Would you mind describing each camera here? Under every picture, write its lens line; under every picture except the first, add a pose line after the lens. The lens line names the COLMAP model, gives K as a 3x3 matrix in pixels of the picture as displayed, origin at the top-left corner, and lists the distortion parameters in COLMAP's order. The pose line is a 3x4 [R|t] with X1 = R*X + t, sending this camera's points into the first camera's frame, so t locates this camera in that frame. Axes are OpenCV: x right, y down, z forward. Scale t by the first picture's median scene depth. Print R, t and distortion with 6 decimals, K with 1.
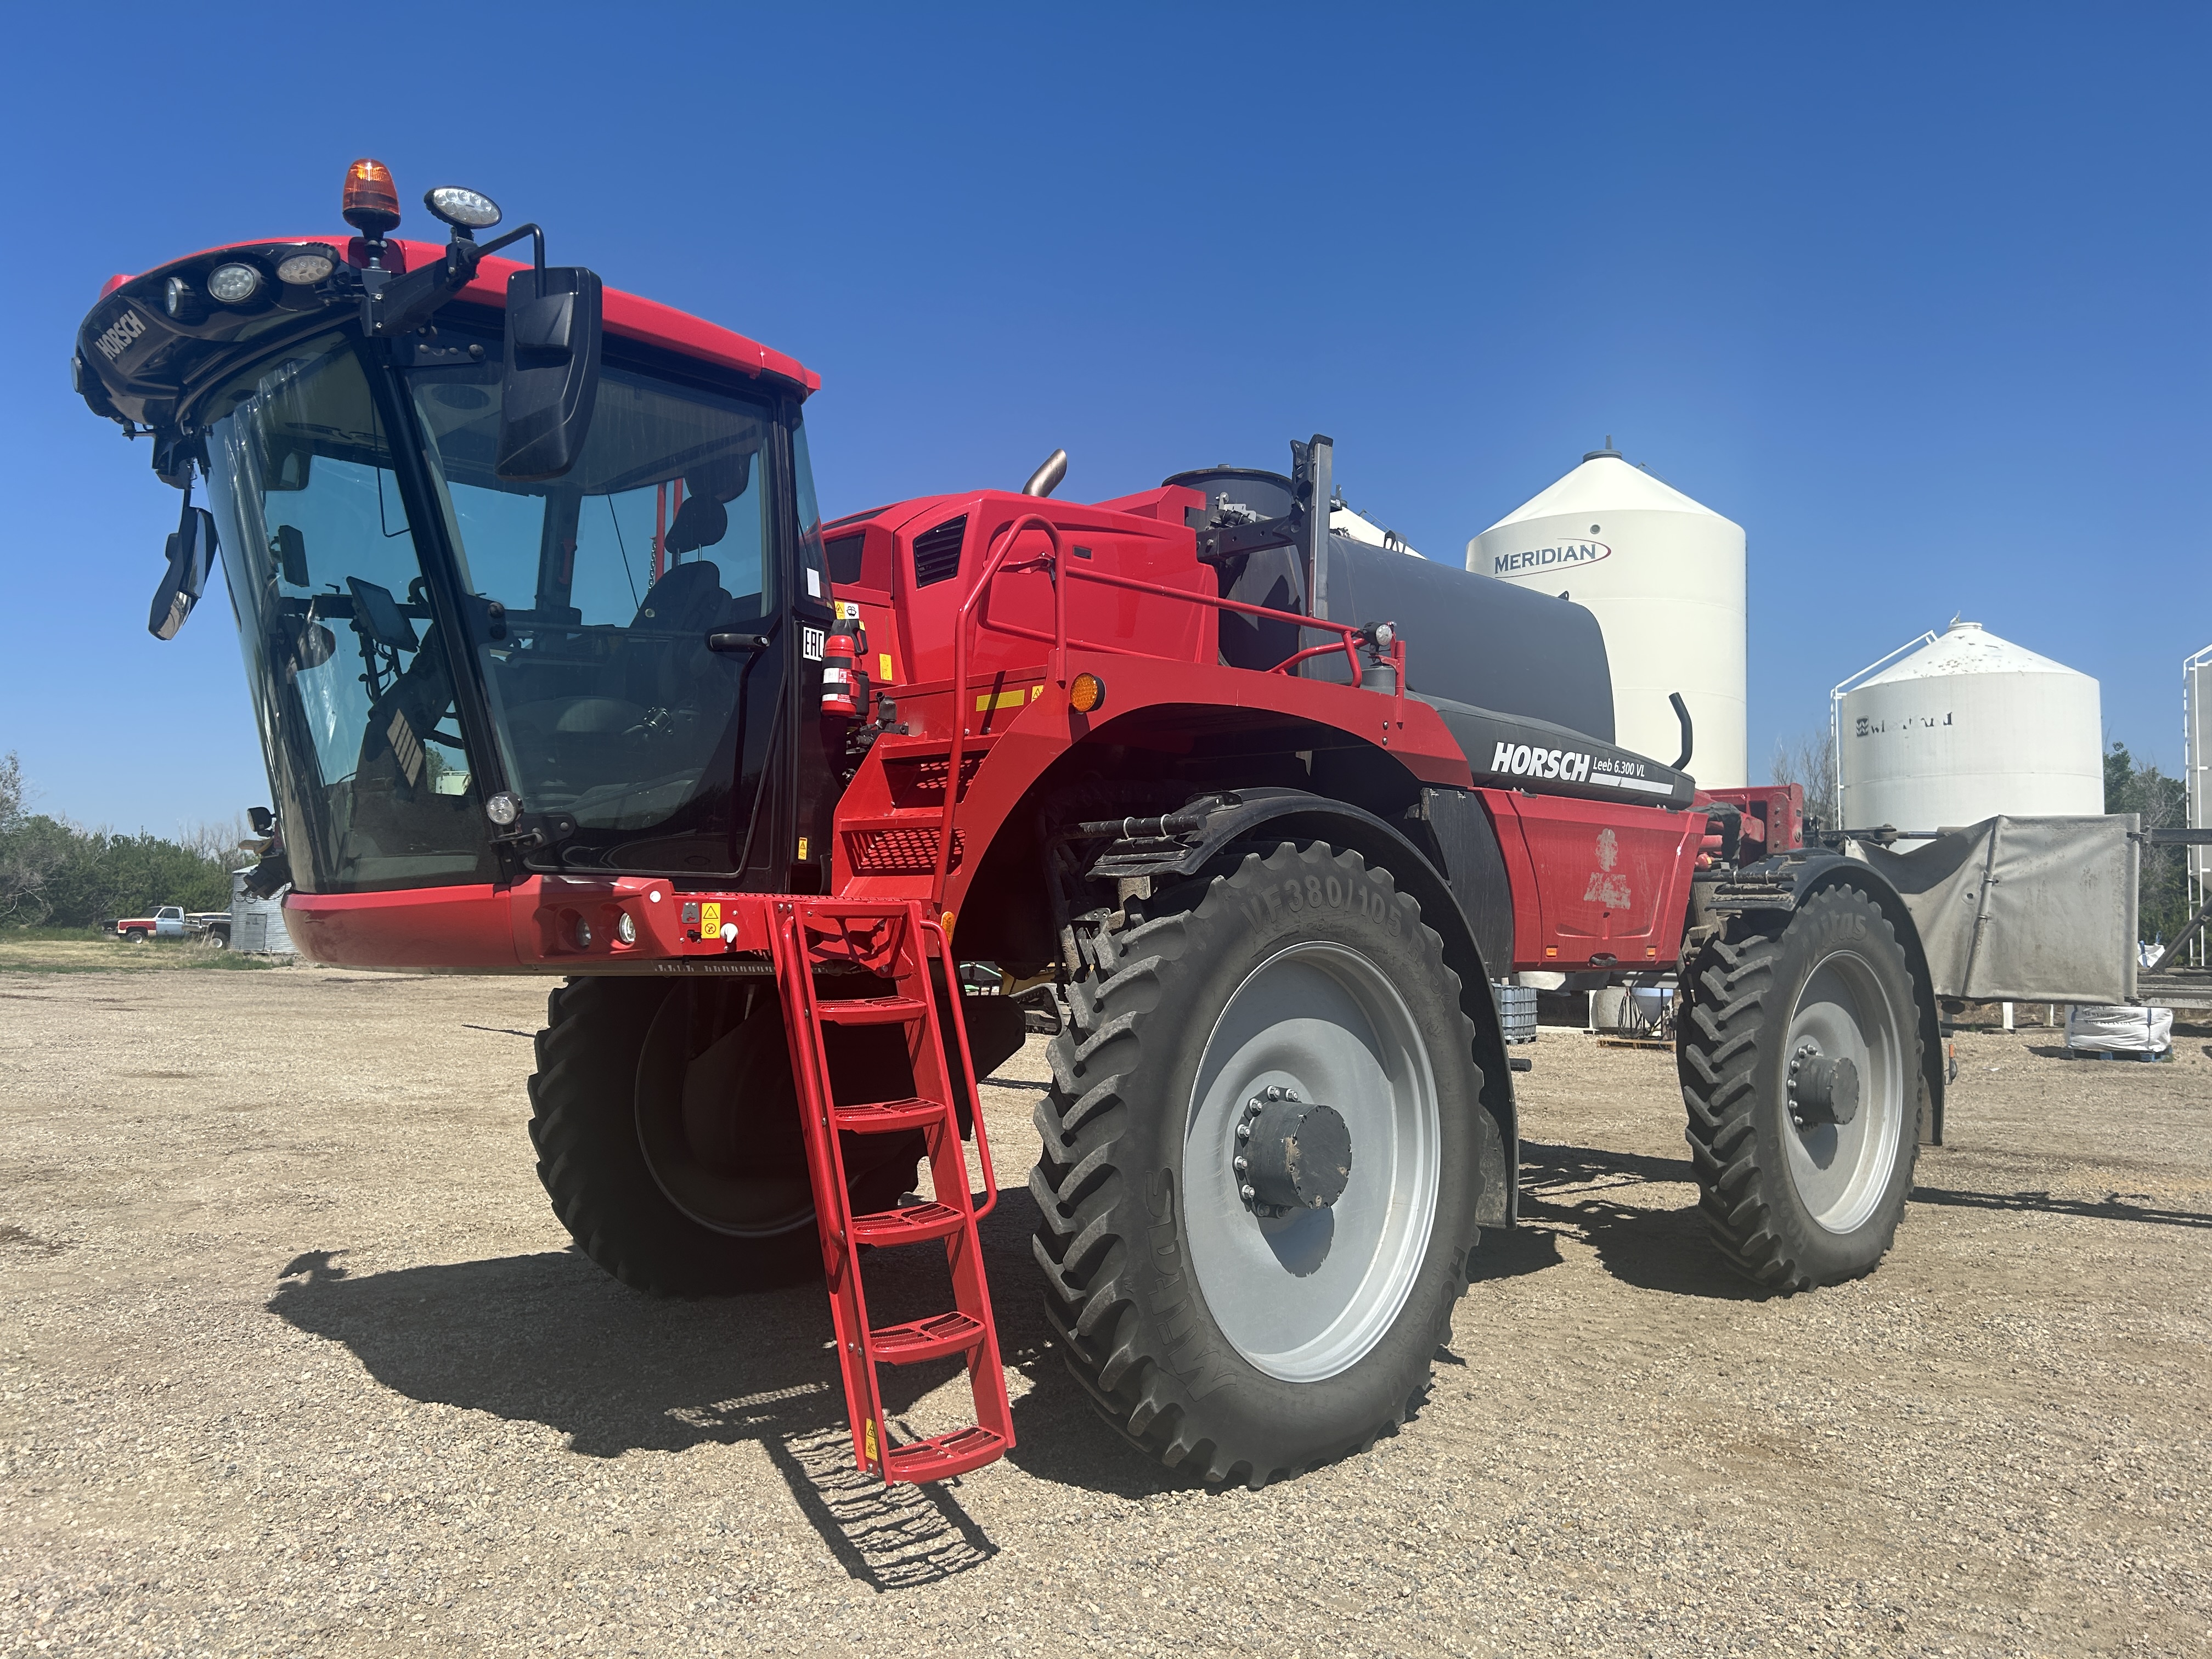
lens RADIAL K [[1679.5, 0, 1105.1], [0, 1679.5, 824.3], [0, 0, 1]] dist [0.044444, -0.067150]
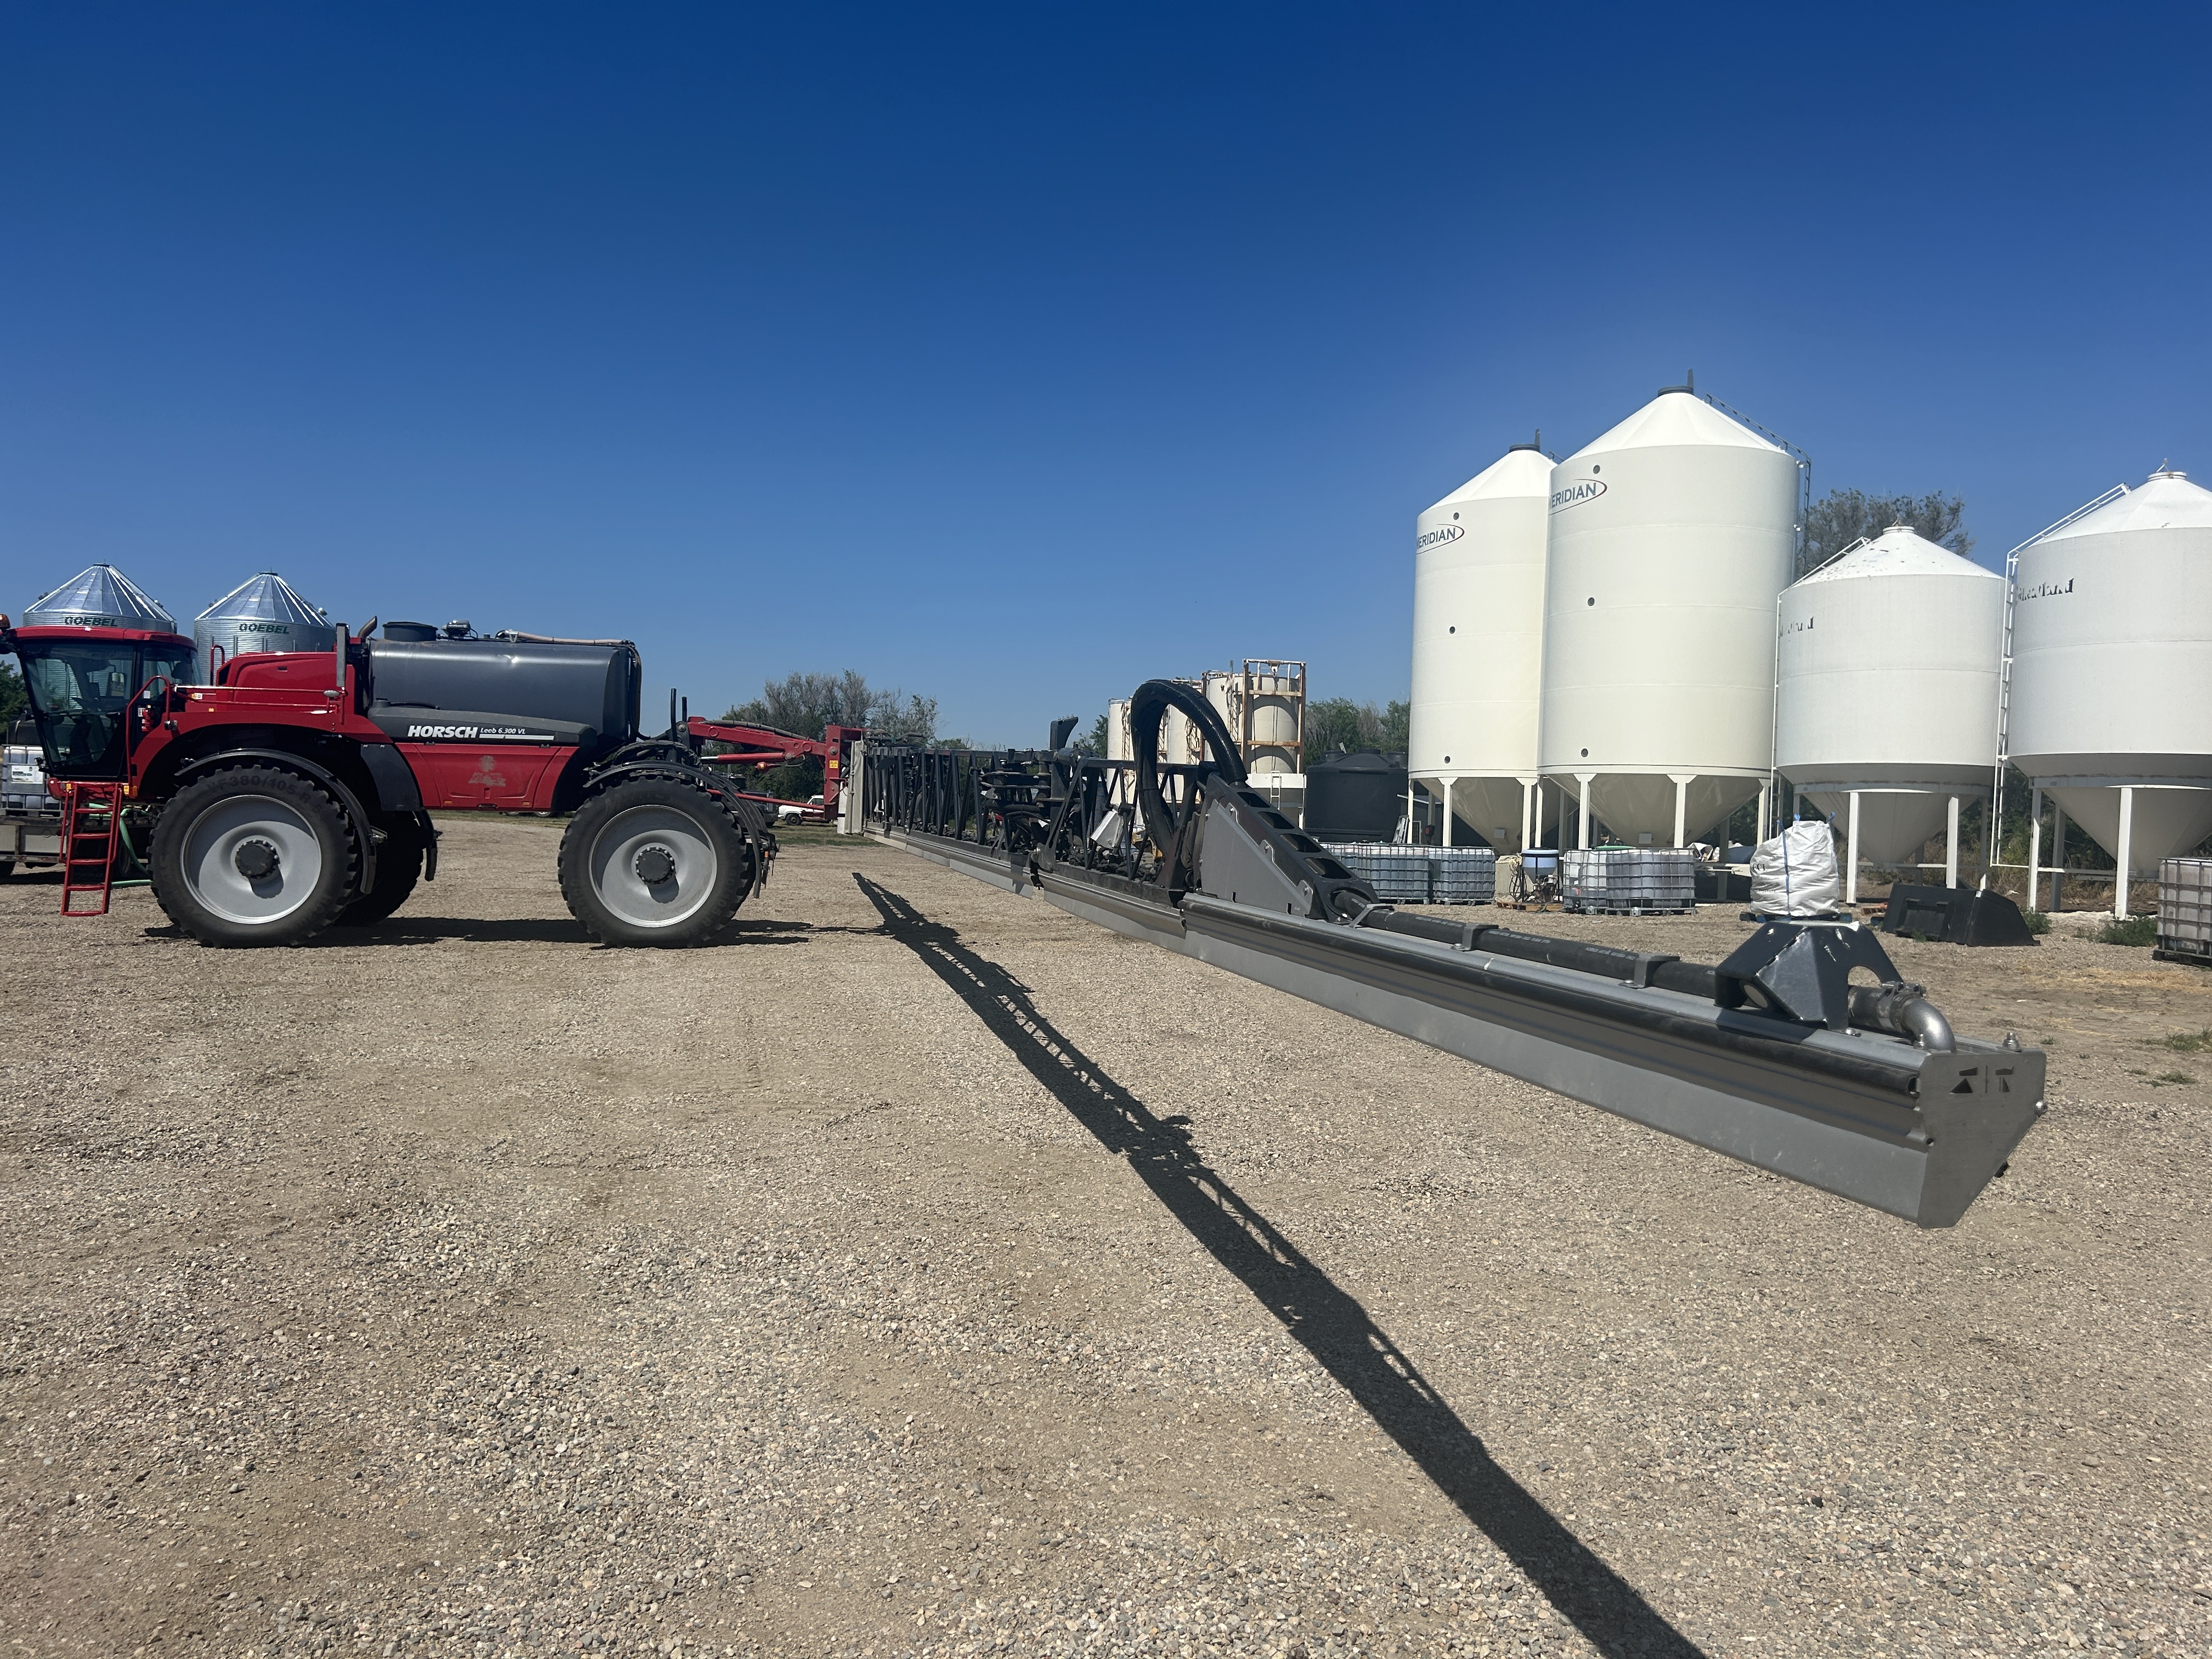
lens RADIAL K [[1679.5, 0, 1110.7], [0, 1679.5, 840.8], [0, 0, 1]] dist [0.044444, -0.067150]
pose [[0.835300, 0.010546, -0.549693, 2.579143], [0.026884, 0.997837, 0.059996, 0.003789], [0.549136, -0.064893, 0.833210, -0.649937]]
